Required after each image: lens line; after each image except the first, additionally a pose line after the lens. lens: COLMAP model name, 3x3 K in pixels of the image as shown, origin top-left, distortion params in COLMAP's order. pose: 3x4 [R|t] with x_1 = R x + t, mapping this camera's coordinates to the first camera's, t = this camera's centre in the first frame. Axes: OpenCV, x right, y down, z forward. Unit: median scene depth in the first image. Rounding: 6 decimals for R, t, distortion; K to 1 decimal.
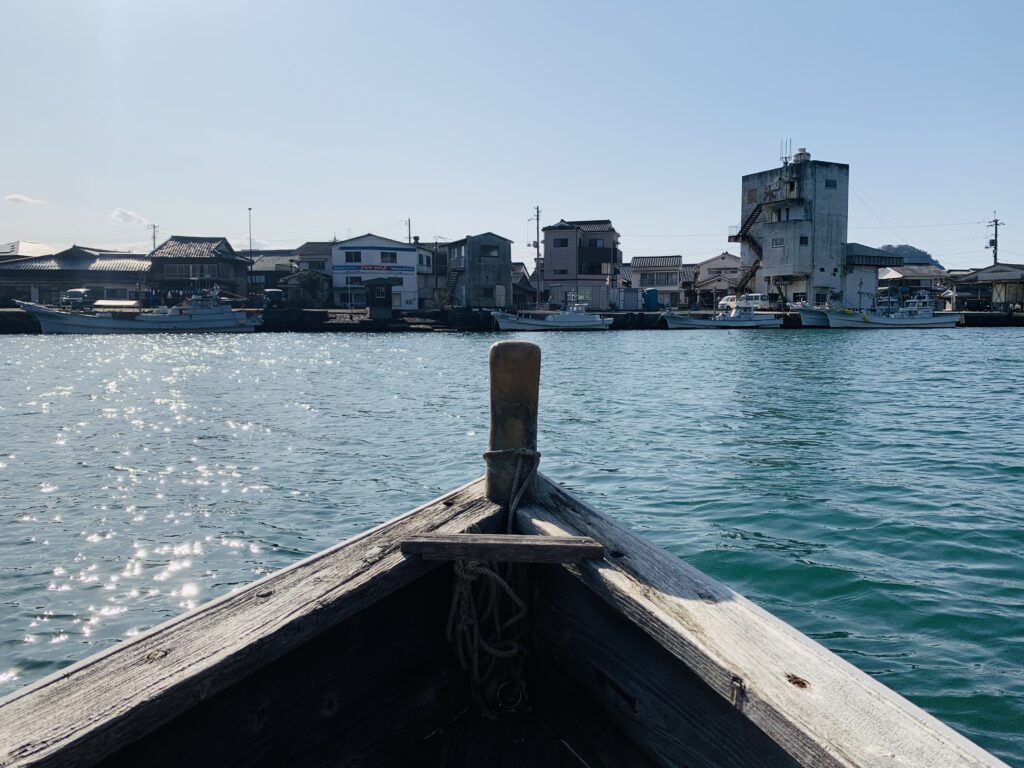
lens RADIAL K [[788.3, 0, 512.9], [0, 788.3, 383.7], [0, 0, 1]] dist [-0.011207, -0.004462]
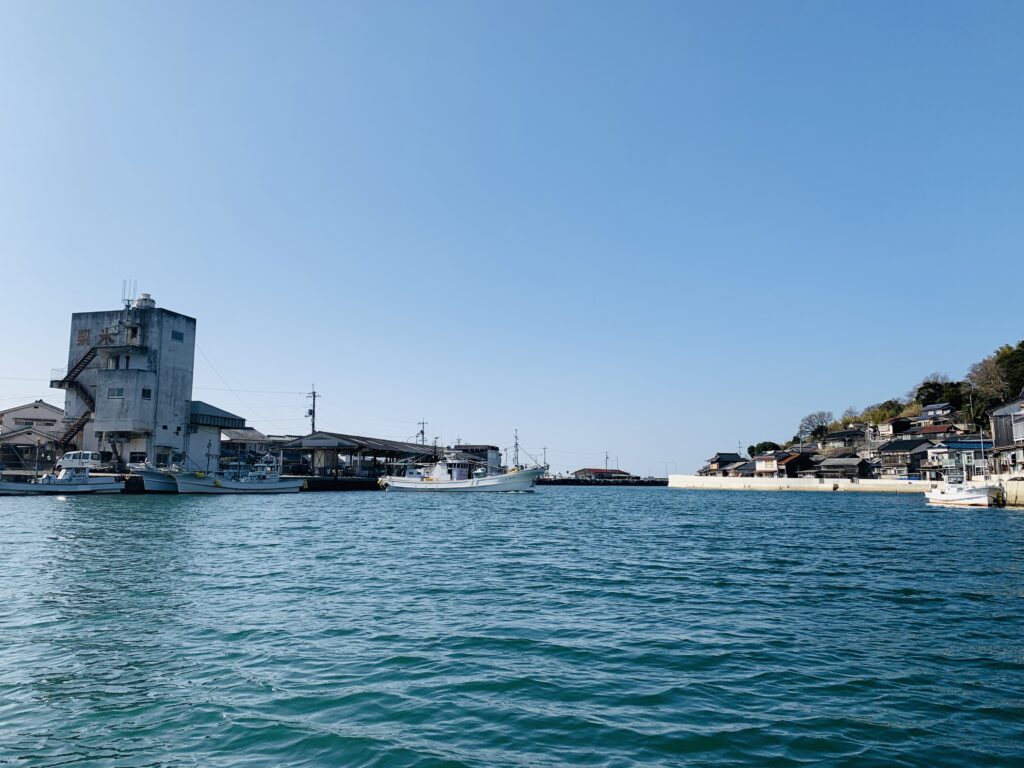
lens RADIAL K [[788.3, 0, 511.2], [0, 788.3, 380.2], [0, 0, 1]] dist [-0.011207, -0.004462]
pose [[0.676469, 0.103041, 0.729227, 0.000231], [0.050427, 0.981360, -0.185447, -0.011096], [-0.734743, 0.162222, 0.658663, 0.107886]]
